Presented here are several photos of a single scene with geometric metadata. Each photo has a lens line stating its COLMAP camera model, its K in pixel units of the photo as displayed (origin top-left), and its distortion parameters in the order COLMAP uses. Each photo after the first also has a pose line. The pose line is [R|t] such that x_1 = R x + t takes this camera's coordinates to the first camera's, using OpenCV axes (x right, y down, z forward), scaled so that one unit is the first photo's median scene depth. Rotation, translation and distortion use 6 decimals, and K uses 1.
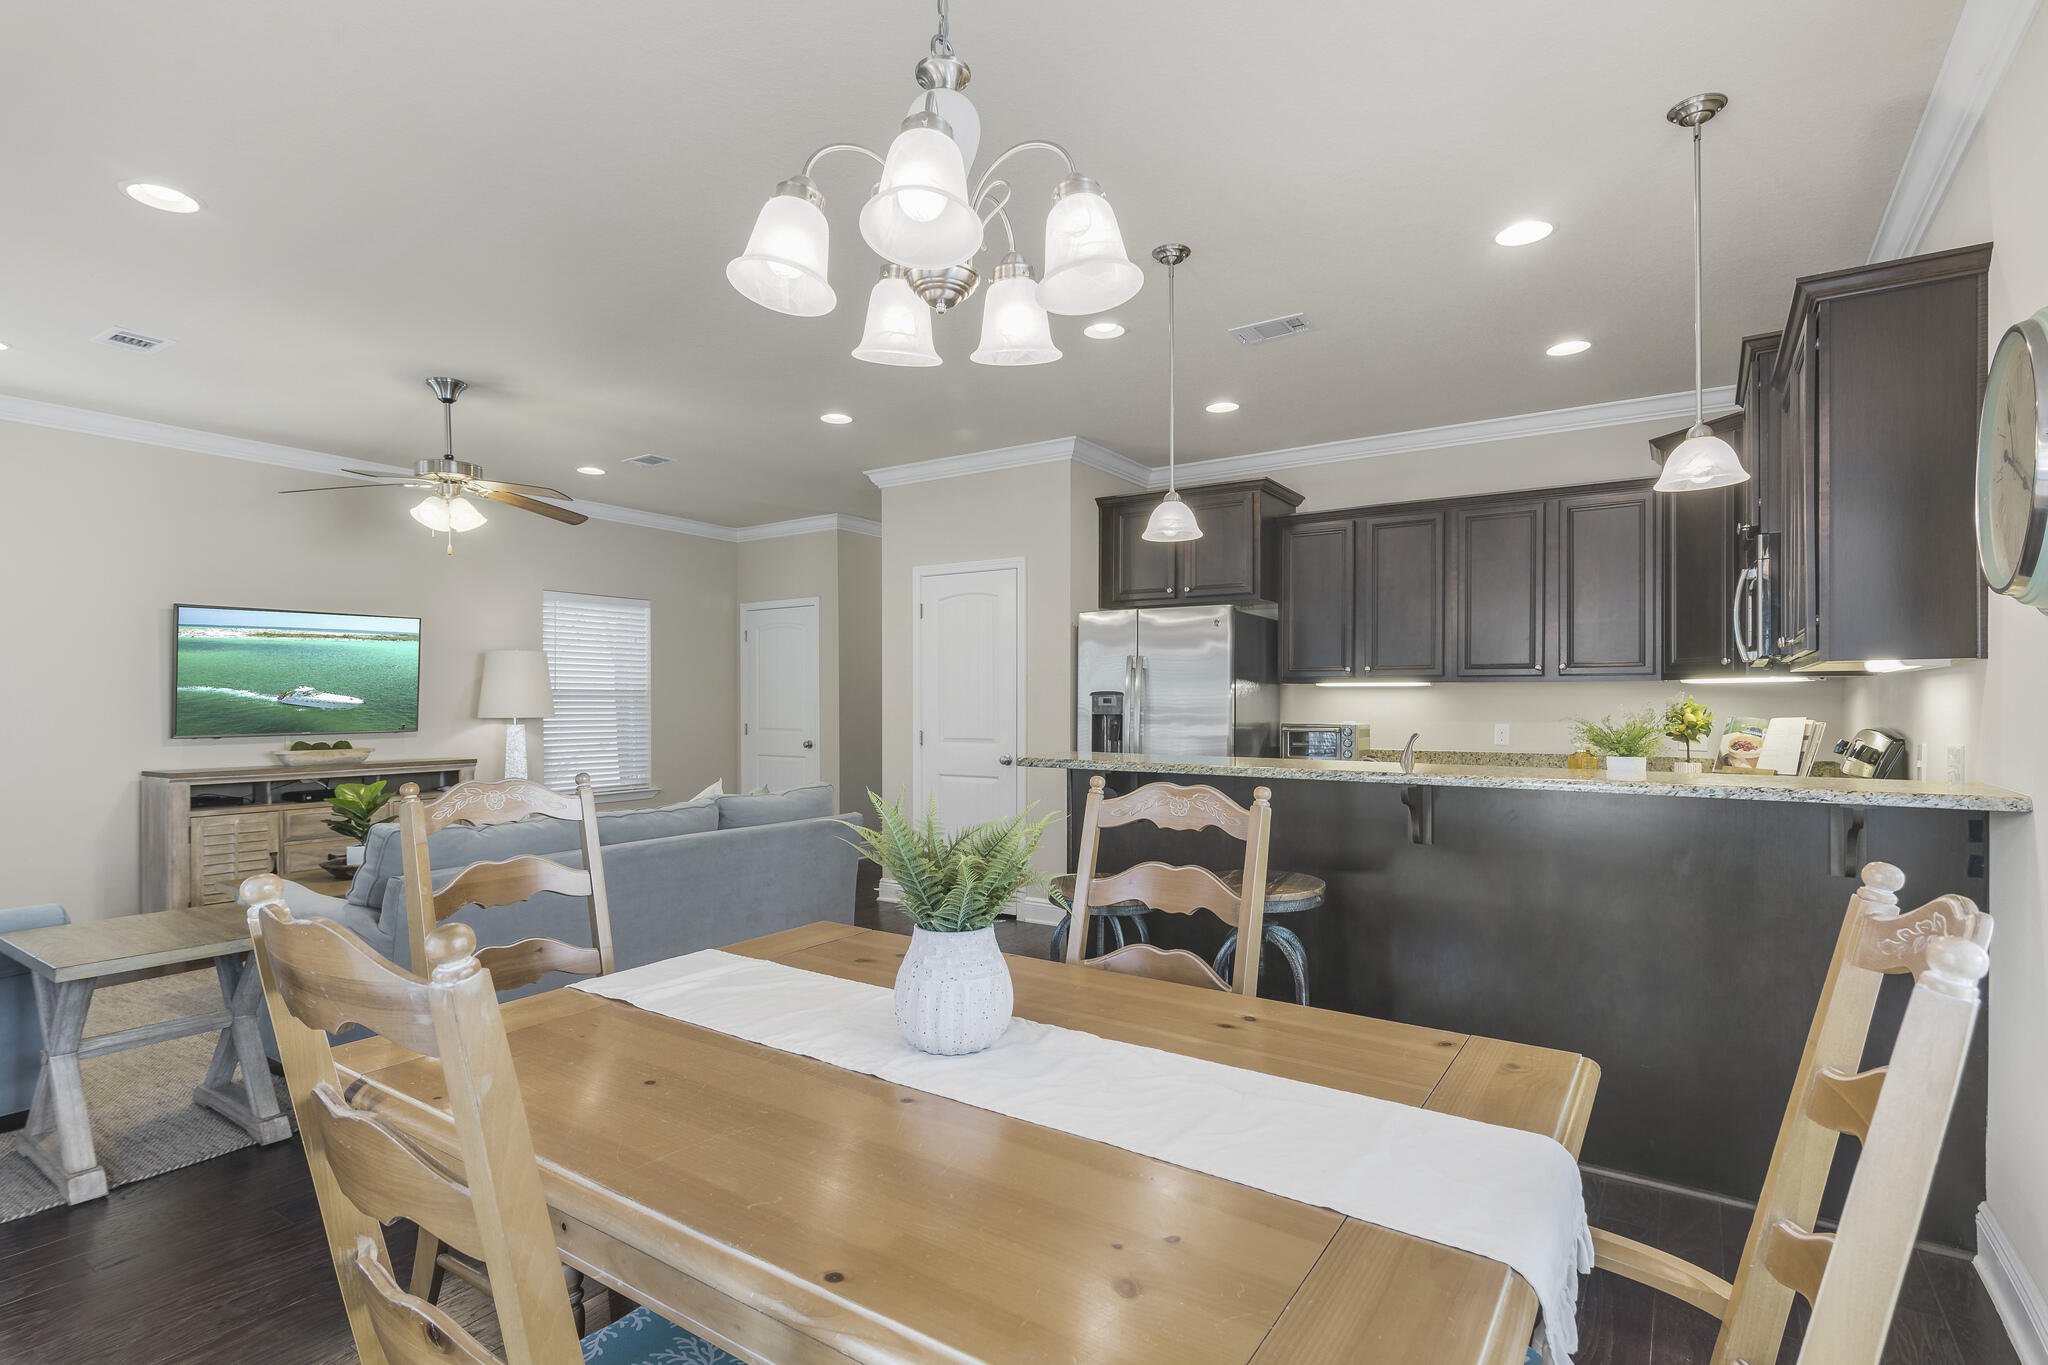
lens RADIAL K [[995.8, 0, 1035.0], [0, 995.8, 693.9], [0, 0, 1]] dist [-0.018017, -0.000060]
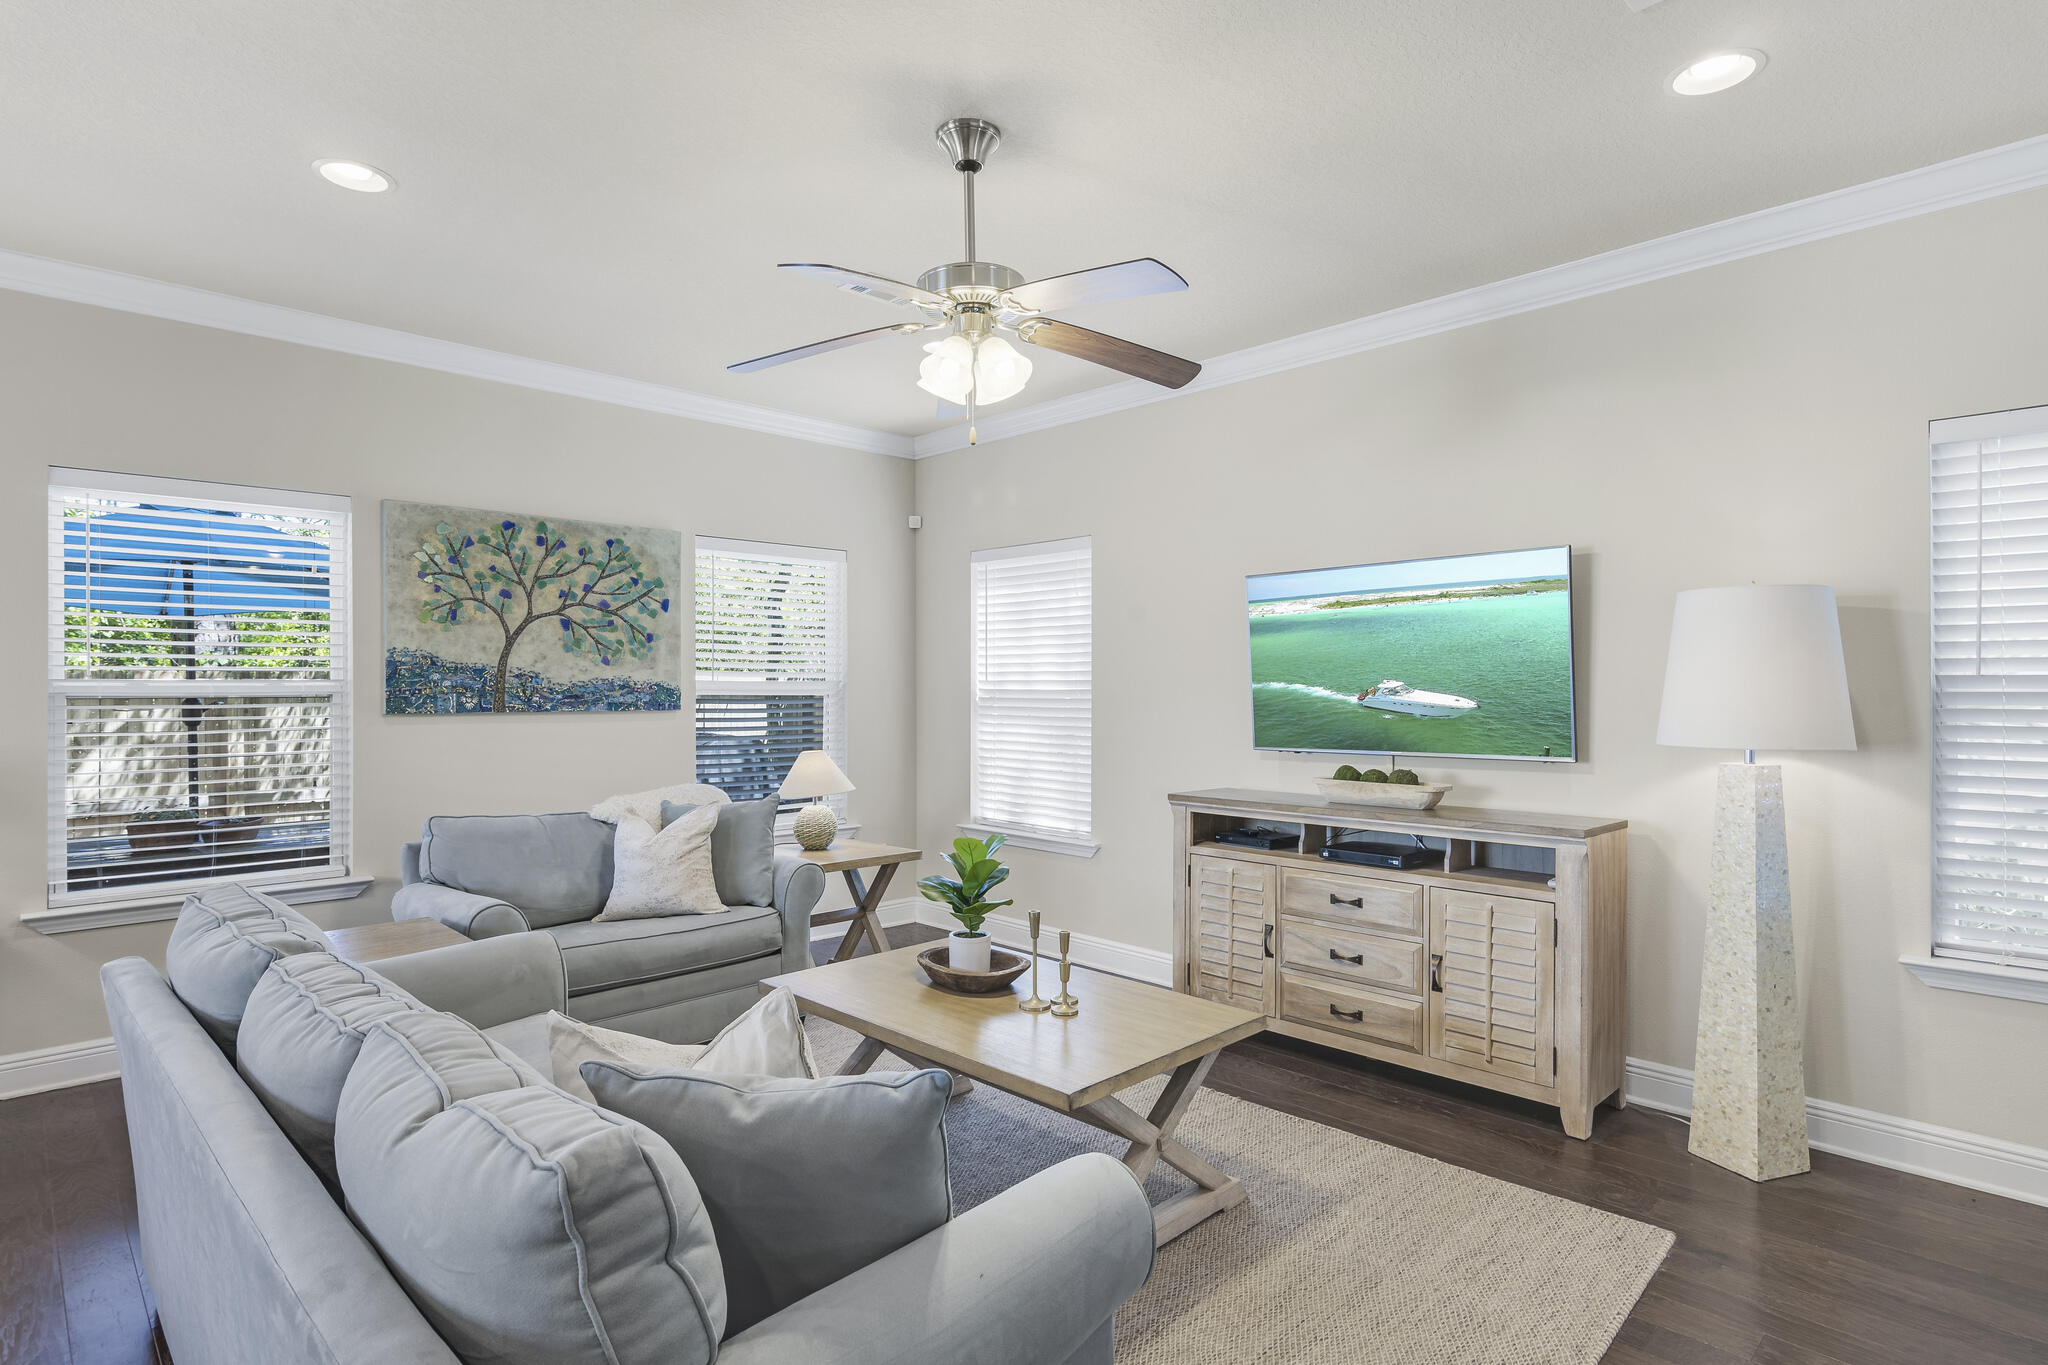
lens RADIAL K [[1068.4, 0, 1028.8], [0, 1068.4, 686.0], [0, 0, 1]] dist [-0.005095, -0.001792]
pose [[-0.234804, 0.003079, -0.972038, -0.013207], [0.012215, 0.999925, 0.000217, -0.006880], [0.971966, -0.011822, -0.234824, 0.965685]]
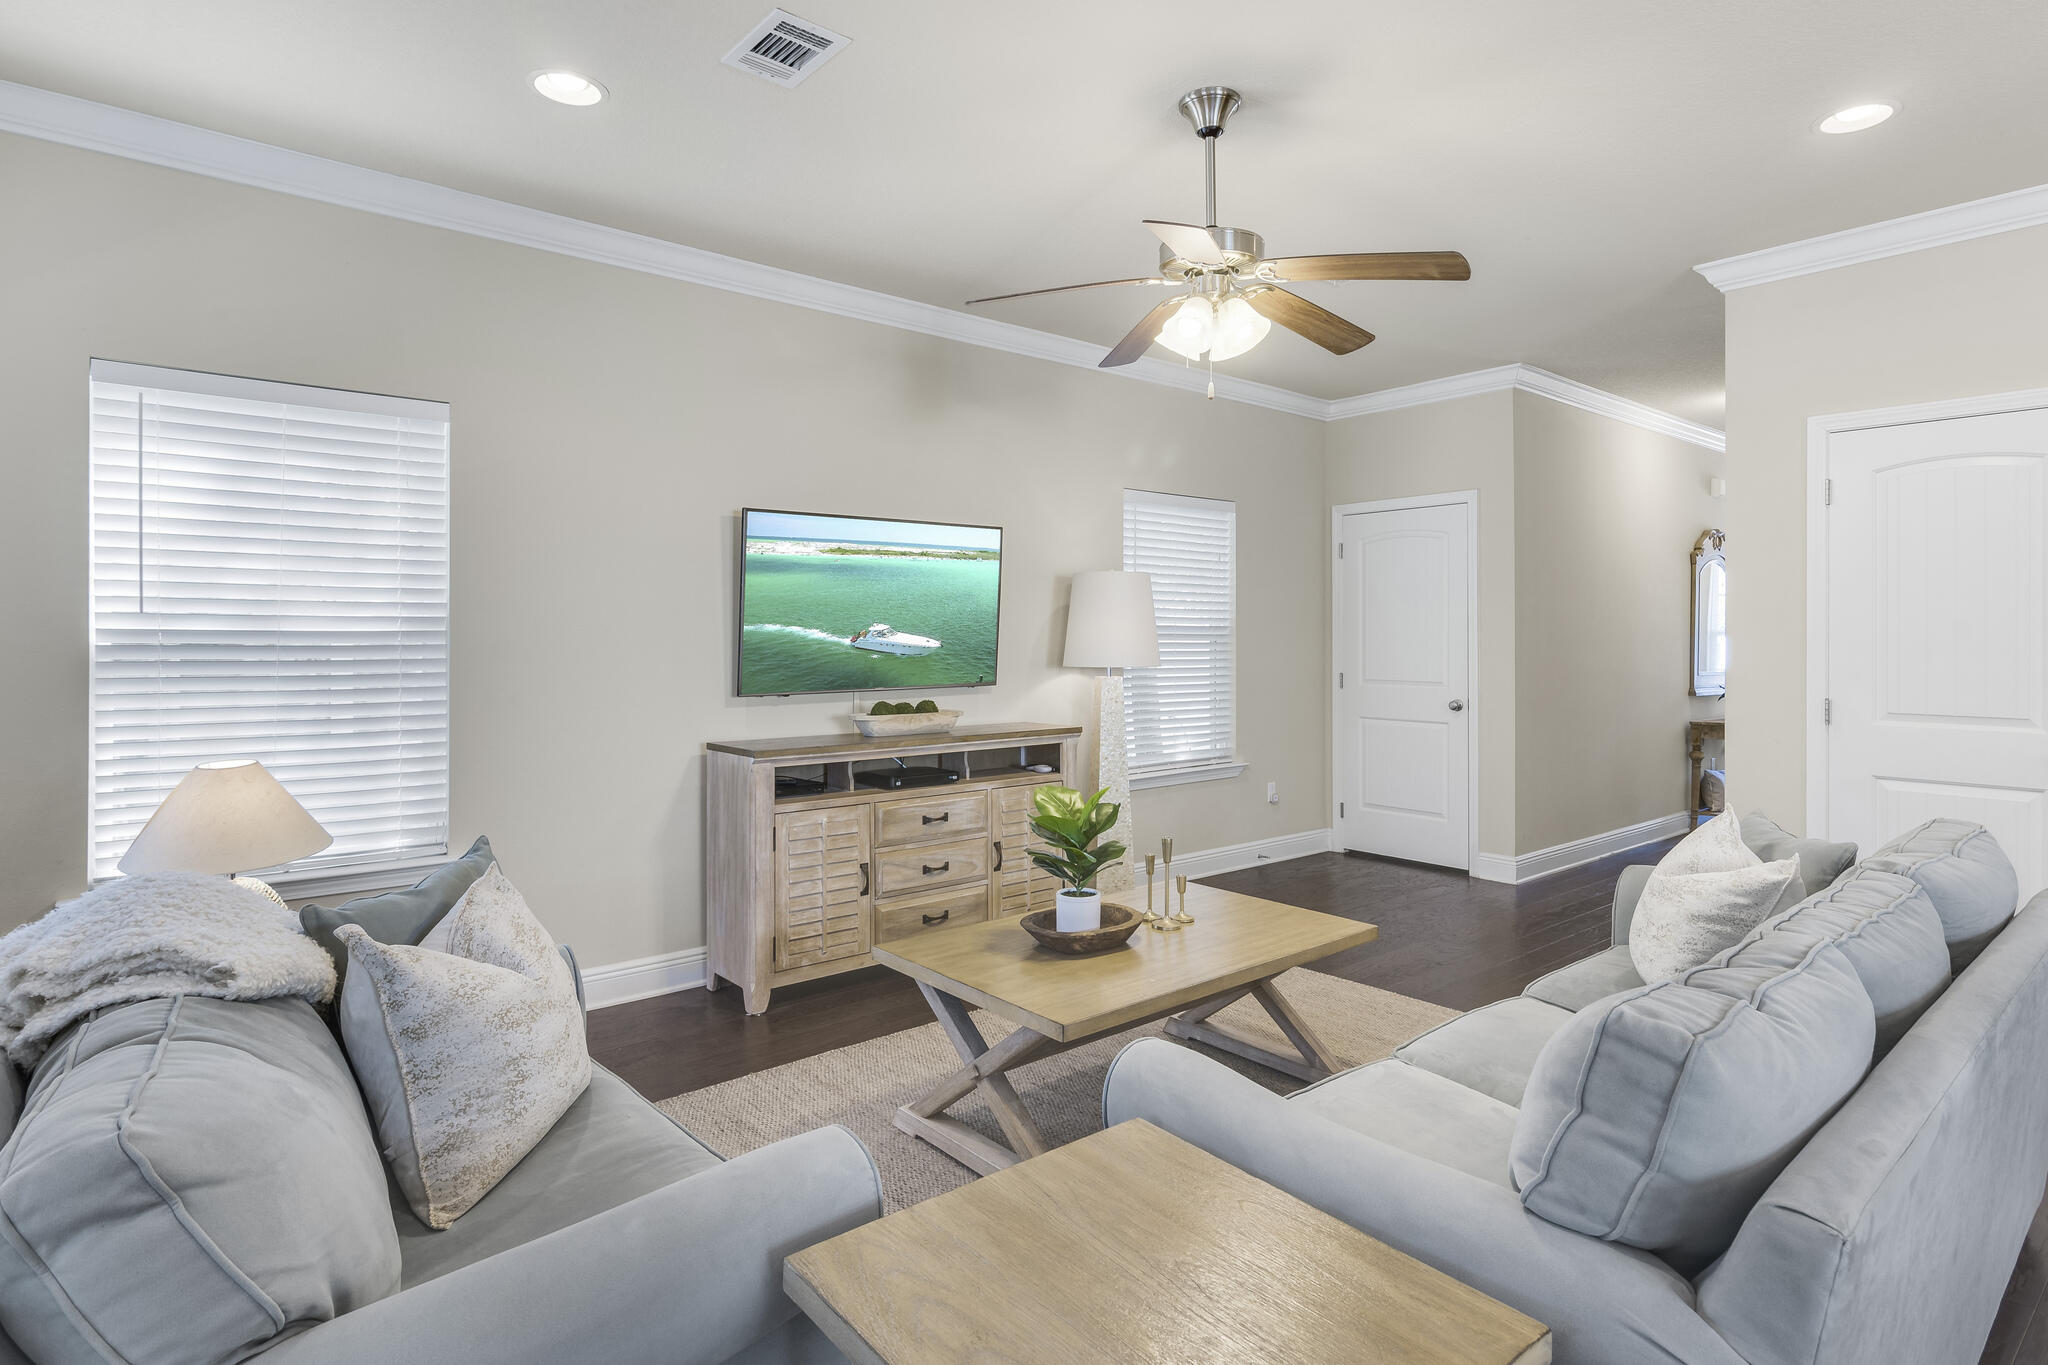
lens RADIAL K [[1068.4, 0, 1038.0], [0, 1068.4, 631.2], [0, 0, 1]] dist [-0.005095, -0.001792]
pose [[0.953211, 0.003078, -0.302290, -0.409622], [-0.001448, 0.999983, 0.005617, -0.006743], [0.302303, -0.004917, 0.953199, 0.305510]]
